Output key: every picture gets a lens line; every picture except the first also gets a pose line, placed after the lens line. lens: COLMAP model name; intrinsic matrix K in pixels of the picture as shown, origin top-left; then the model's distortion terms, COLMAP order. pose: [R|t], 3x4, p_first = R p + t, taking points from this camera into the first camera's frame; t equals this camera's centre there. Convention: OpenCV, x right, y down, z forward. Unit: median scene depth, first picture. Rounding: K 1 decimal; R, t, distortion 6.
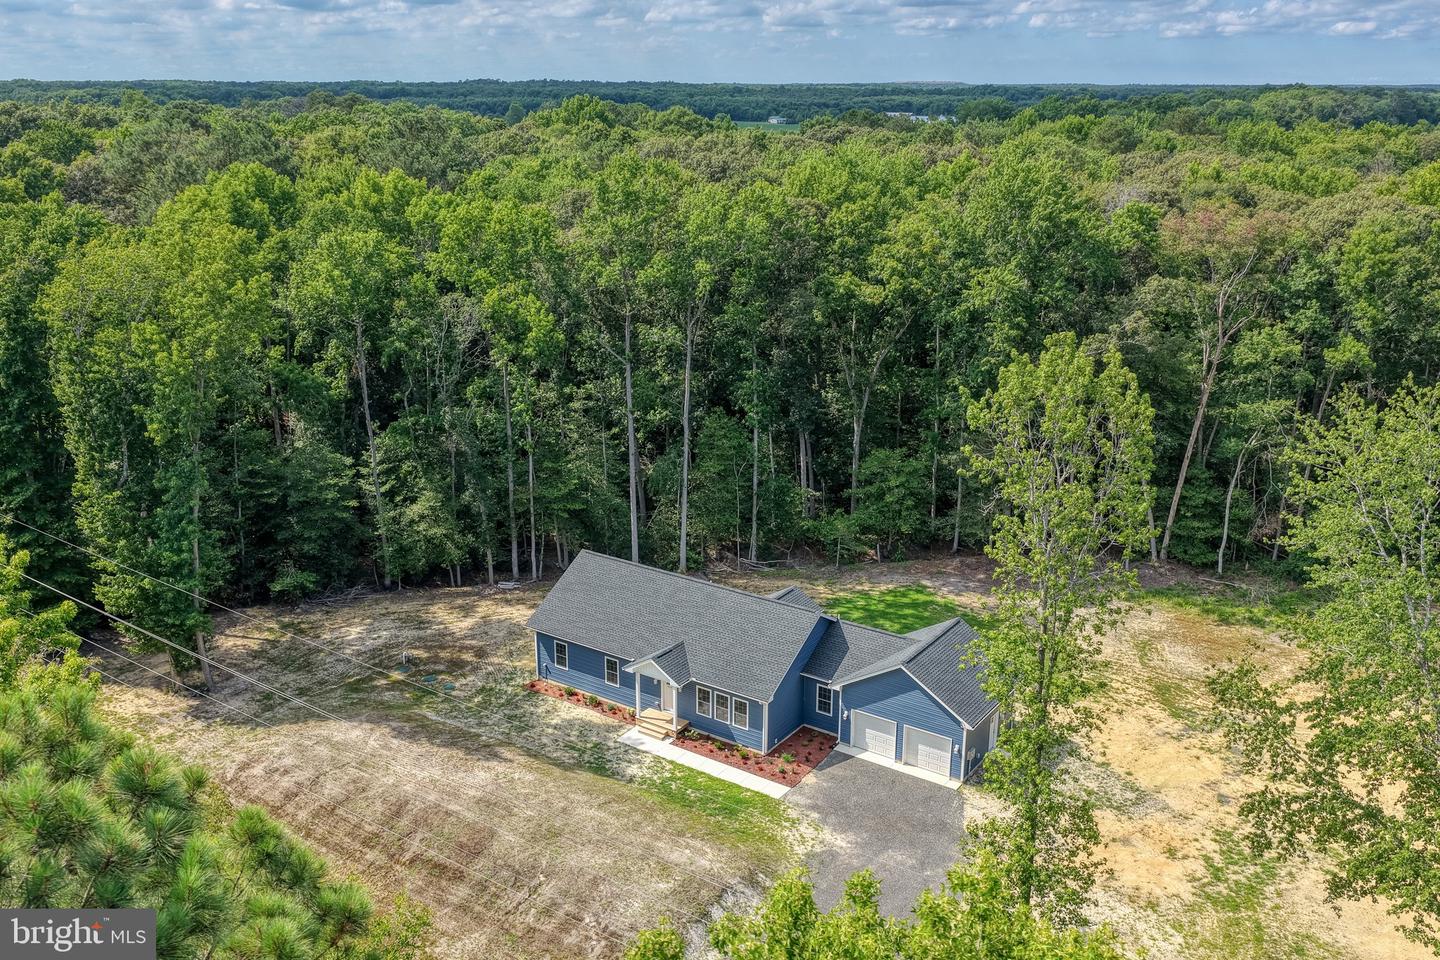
lens RADIAL K [[1269.2, 0, 720.0], [0, 1269.2, 480.0], [0, 0, 1]] dist [-0.005366, -0.004302]
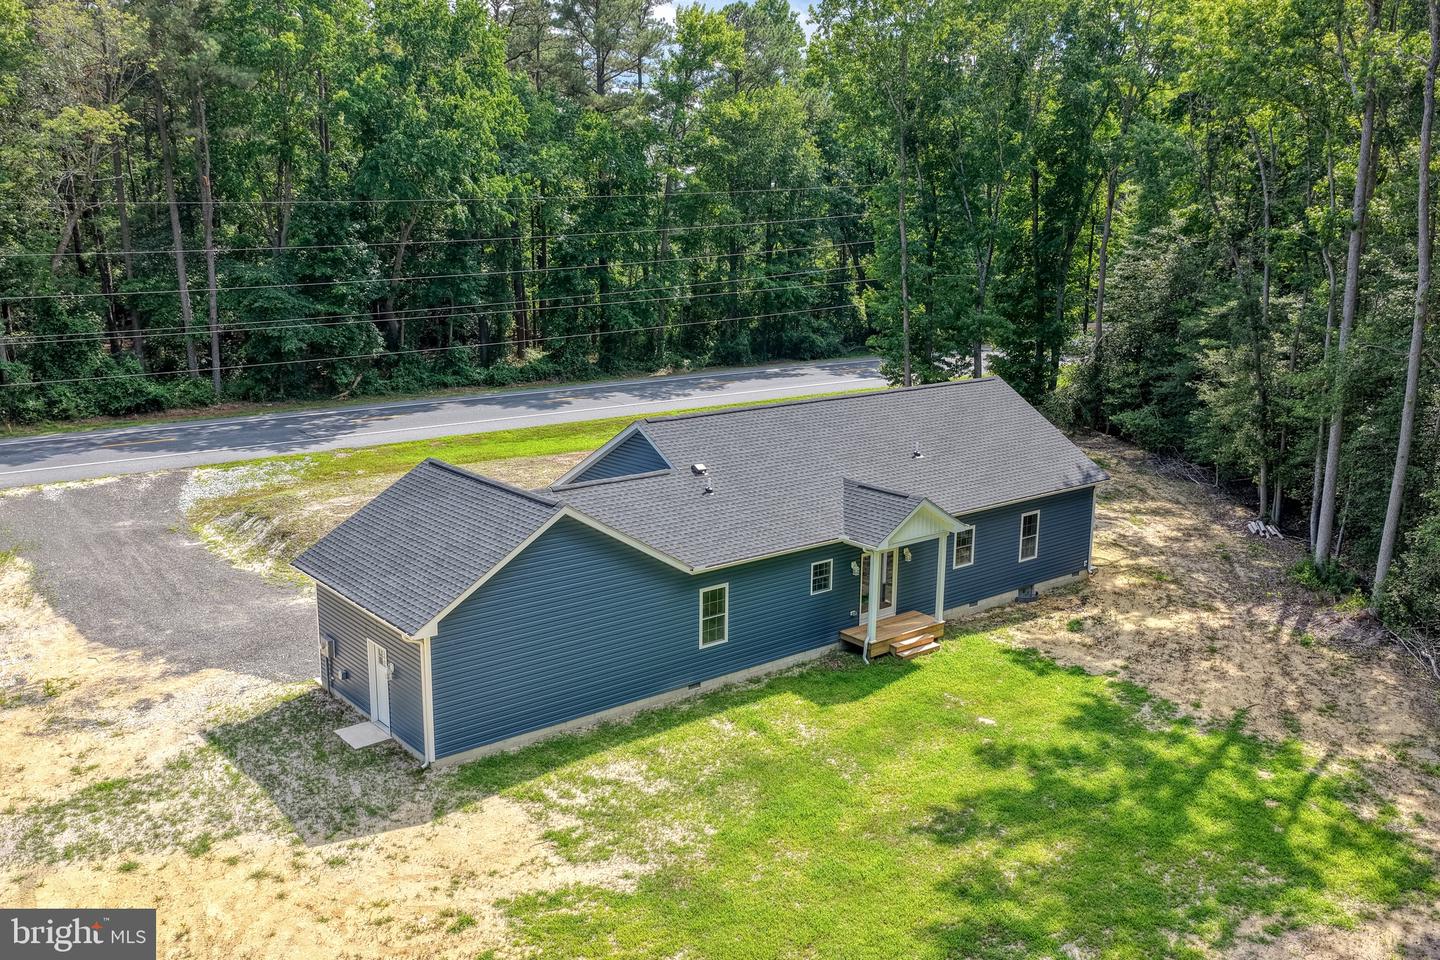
lens RADIAL K [[1242.5, 0, 720.0], [0, 1242.5, 480.0], [0, 0, 1]] dist [-0.010323, -0.007054]
pose [[-0.282179, 0.197195, -0.938877, 0.576268], [-0.295816, 0.913077, 0.280683, -0.034625], [0.912616, 0.356937, -0.199318, 1.145849]]
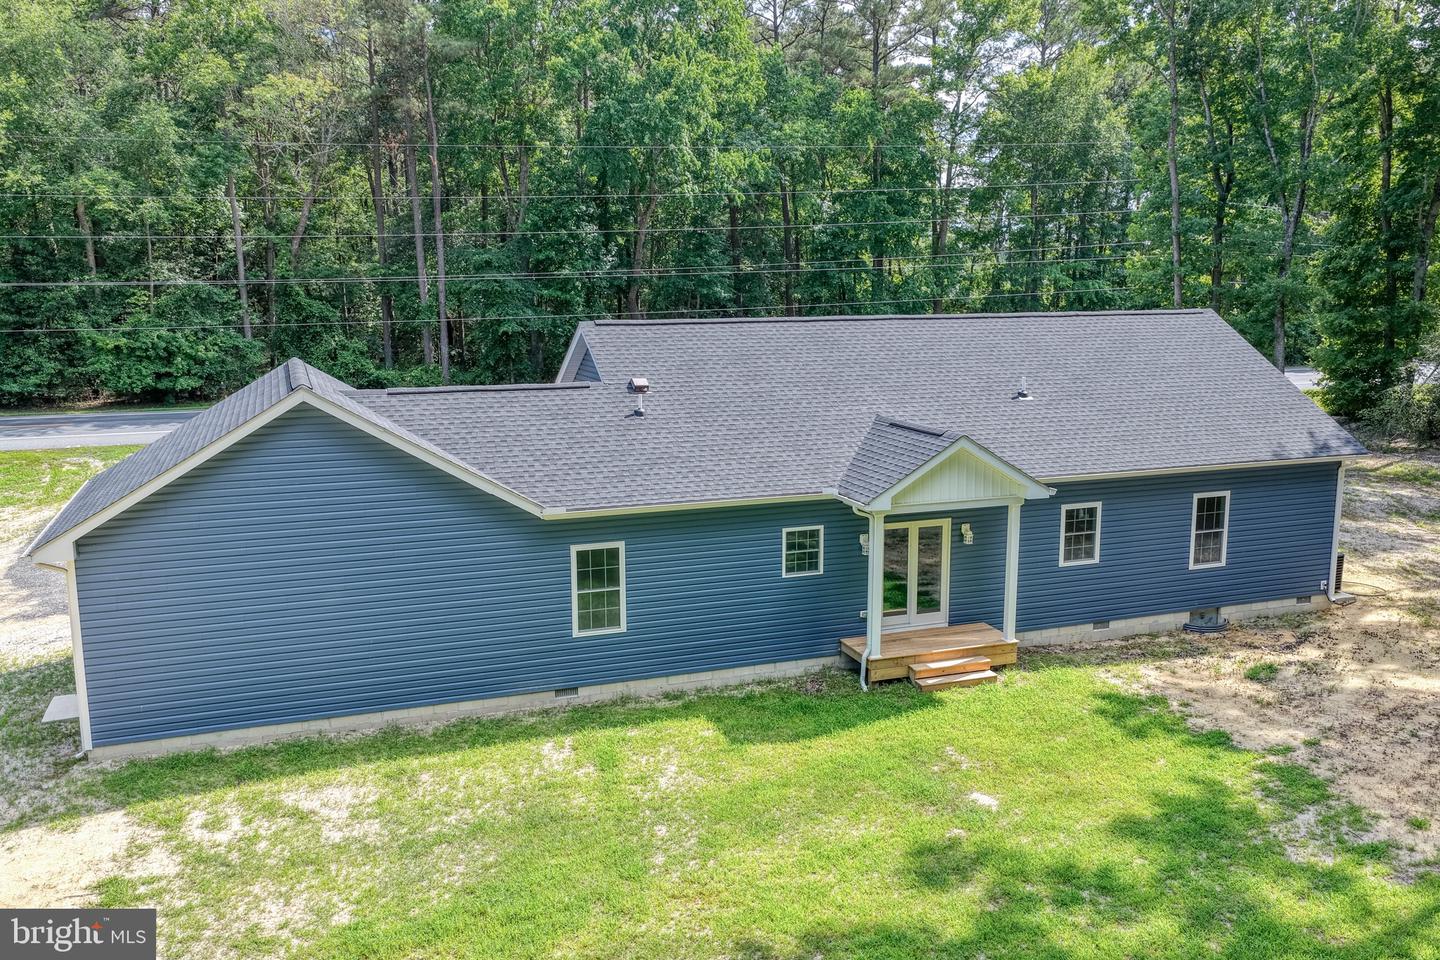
lens RADIAL K [[1193.8, 0, 720.0], [0, 1193.8, 480.0], [0, 0, 1]] dist [-0.004591, 0.006350]
pose [[-0.581907, 0.136229, -0.801764, 0.356440], [-0.240932, 0.912735, 0.329949, 0.015108], [0.776747, 0.385171, -0.498305, 1.235344]]
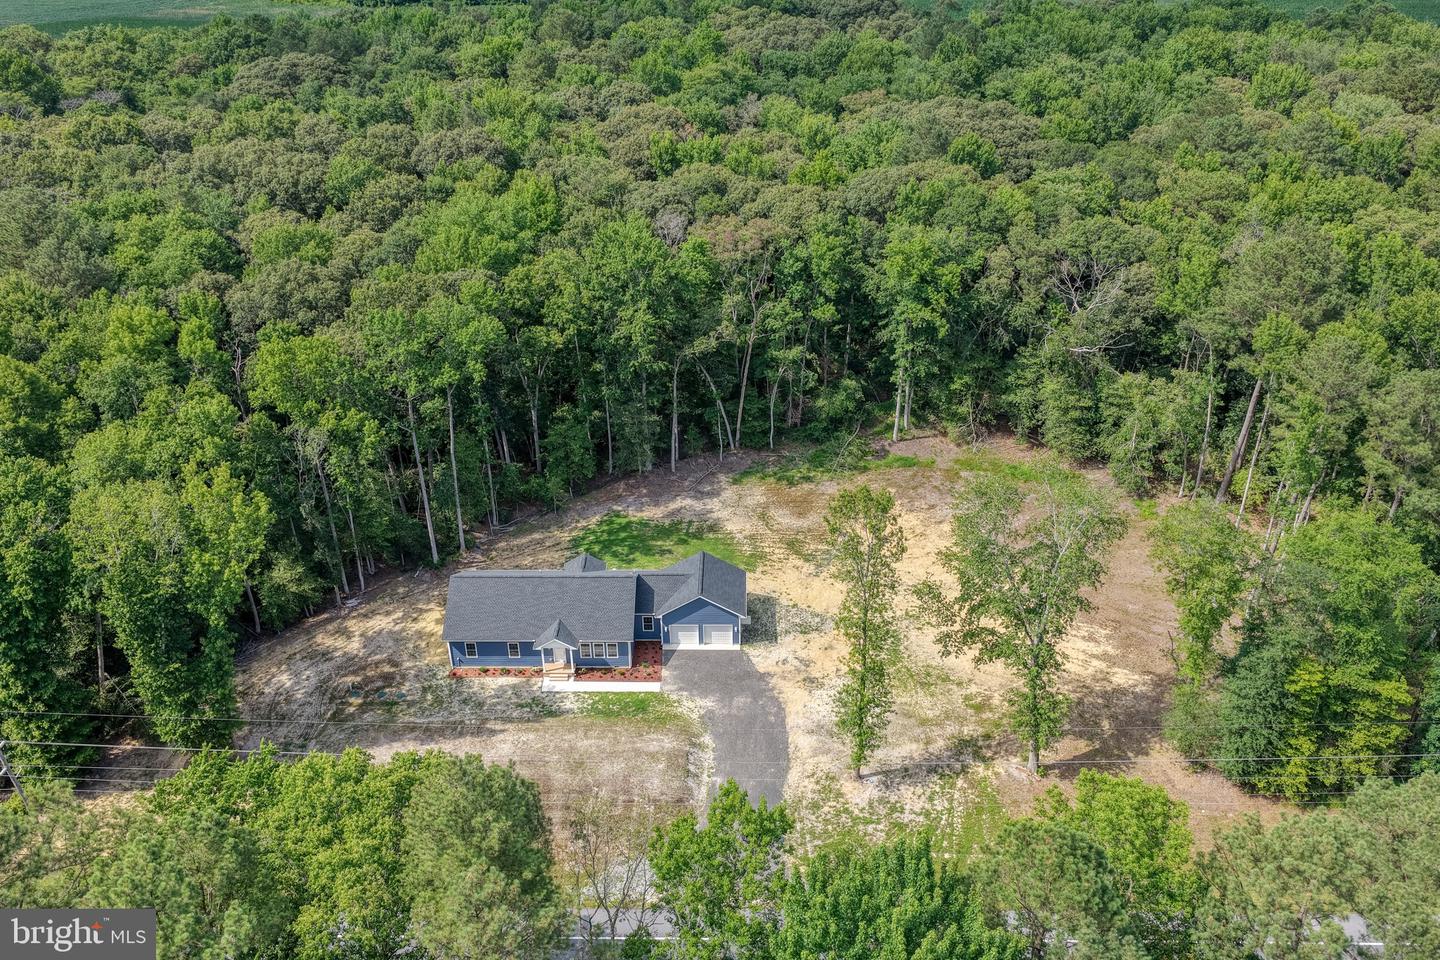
lens RADIAL K [[1193.8, 0, 720.0], [0, 1193.8, 480.0], [0, 0, 1]] dist [-0.004591, 0.006350]
pose [[0.835012, -0.290308, 0.467414, -0.523412], [0.178930, 0.946582, 0.268266, -0.415475], [-0.520326, -0.140371, 0.842352, -0.359296]]
